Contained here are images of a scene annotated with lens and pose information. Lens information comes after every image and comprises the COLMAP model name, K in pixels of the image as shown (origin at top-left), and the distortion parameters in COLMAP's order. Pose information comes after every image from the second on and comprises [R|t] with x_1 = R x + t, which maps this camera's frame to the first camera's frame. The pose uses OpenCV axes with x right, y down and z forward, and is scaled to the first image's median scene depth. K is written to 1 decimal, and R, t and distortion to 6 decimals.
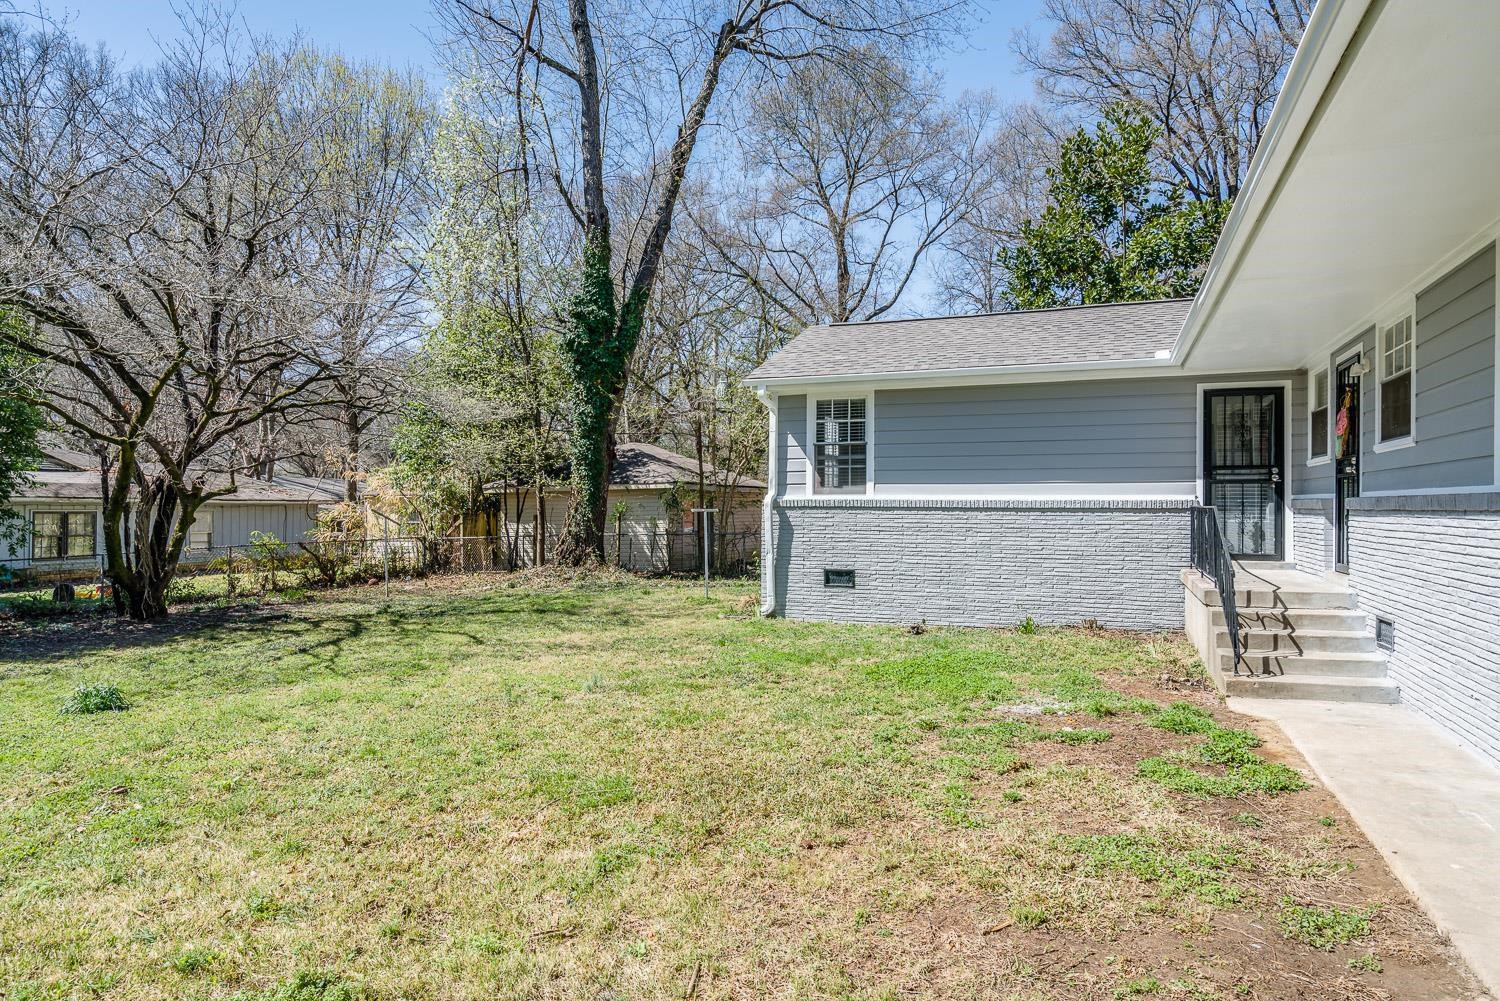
lens RADIAL K [[843.5, 0, 750.4], [0, 843.5, 515.6], [0, 0, 1]] dist [0.013891, 0.001044]
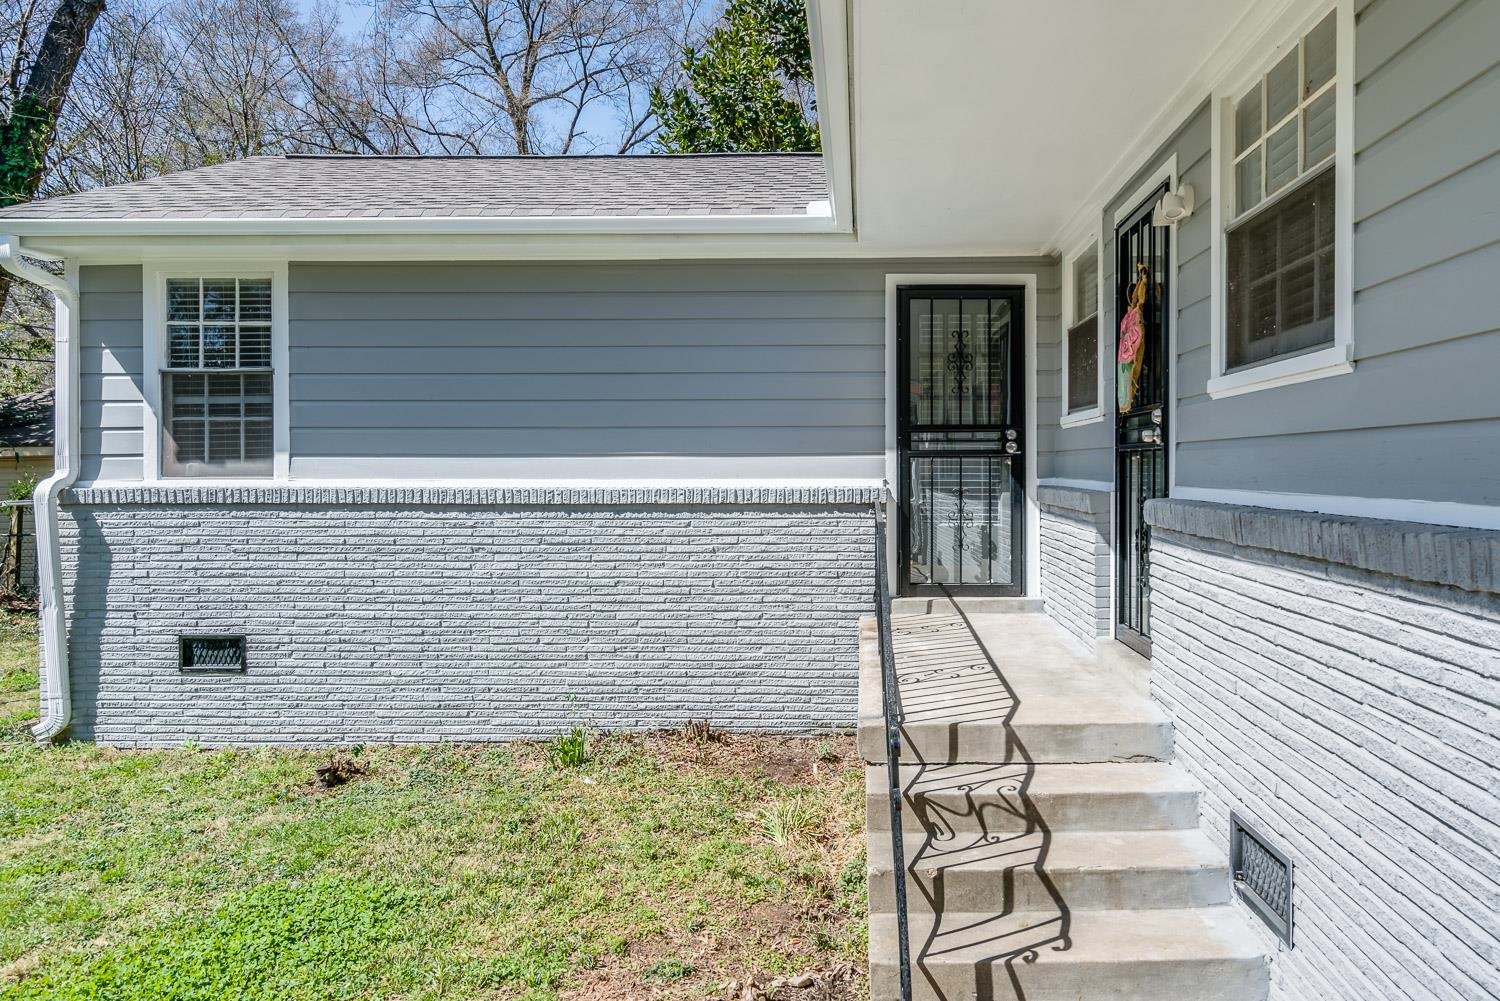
lens RADIAL K [[1016.2, 0, 750.0], [0, 1016.2, 500.5], [0, 0, 1]] dist [0.001625, 0.000811]
pose [[0.955902, -0.012301, 0.293427, 0.251968], [0.006868, 0.999786, 0.019537, -0.023558], [-0.293604, -0.016660, 0.955782, 0.401934]]
